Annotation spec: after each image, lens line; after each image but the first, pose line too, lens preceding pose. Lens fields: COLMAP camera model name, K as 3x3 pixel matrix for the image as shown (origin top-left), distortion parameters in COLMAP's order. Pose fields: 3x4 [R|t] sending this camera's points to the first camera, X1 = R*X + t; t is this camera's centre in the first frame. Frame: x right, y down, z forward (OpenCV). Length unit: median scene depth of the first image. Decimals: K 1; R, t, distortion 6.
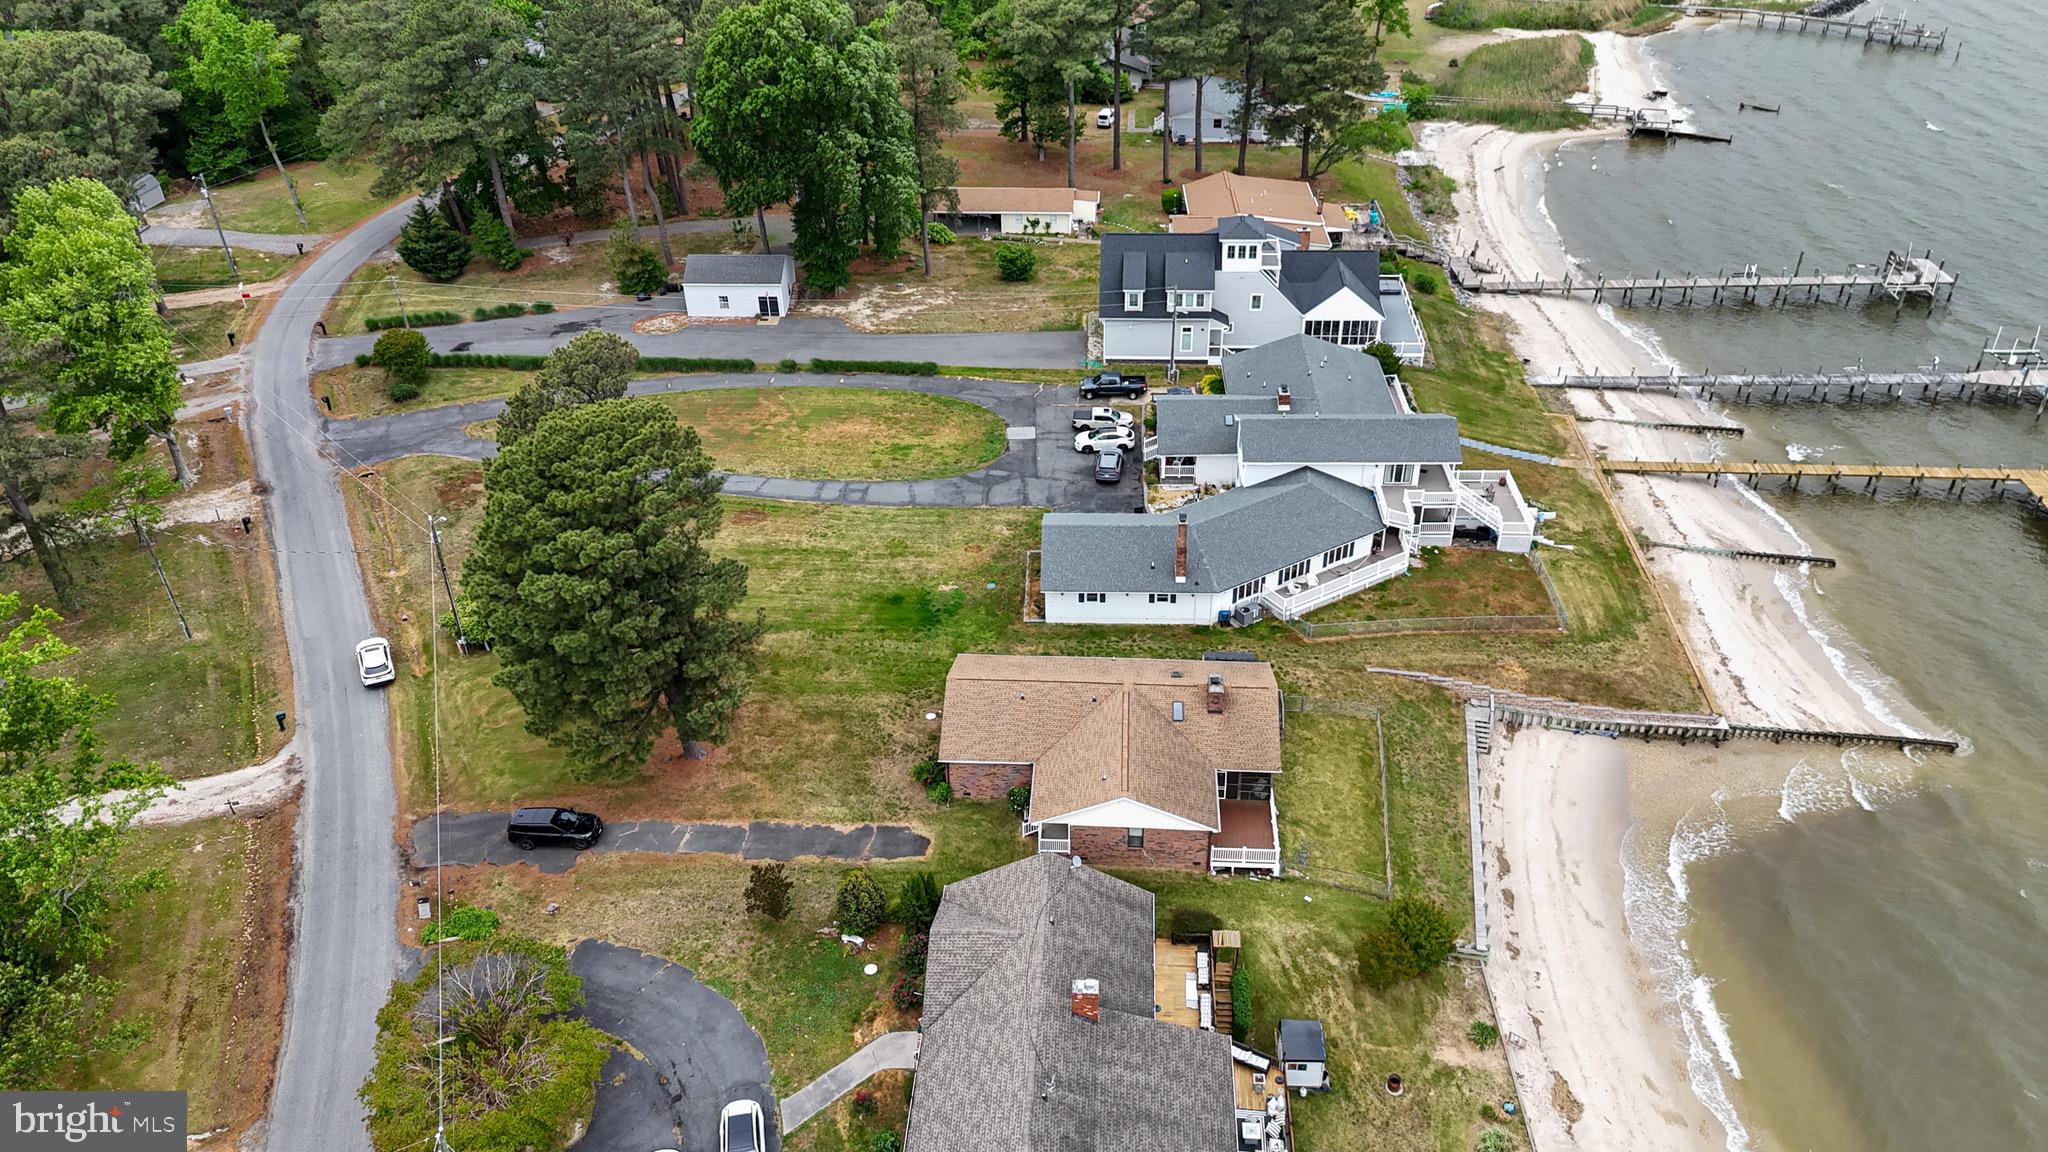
lens RADIAL K [[1482.2, 0, 1020.7], [0, 1482.2, 577.5], [0, 0, 1]] dist [0.113224, -0.157620]
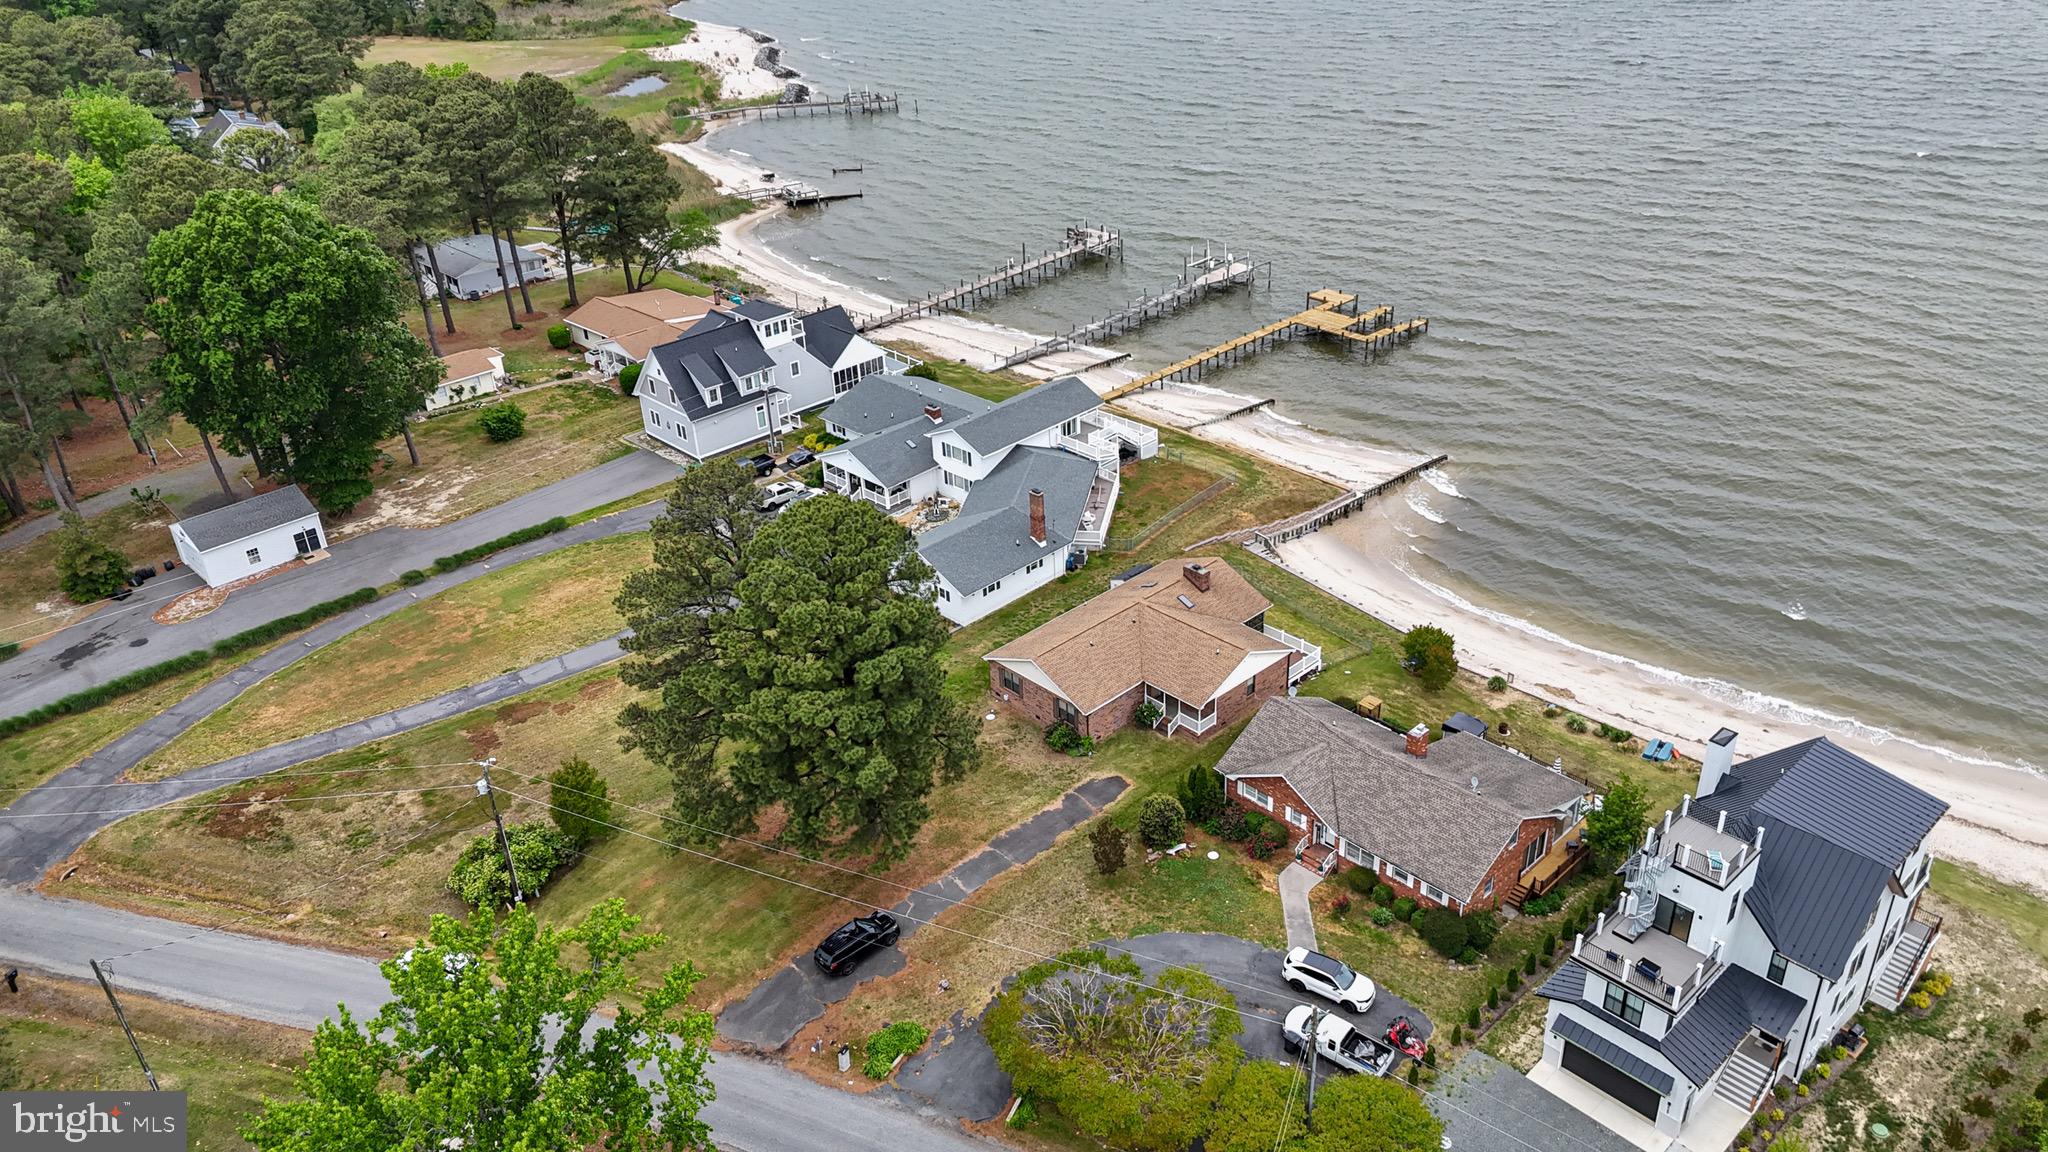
lens RADIAL K [[1482.2, 0, 1020.7], [0, 1482.2, 577.5], [0, 0, 1]] dist [0.113224, -0.157620]
pose [[0.685788, -0.367877, 0.627981, -0.489869], [0.428074, 0.901700, 0.060745, -0.040238], [-0.588598, 0.227164, 0.775854, 0.074414]]
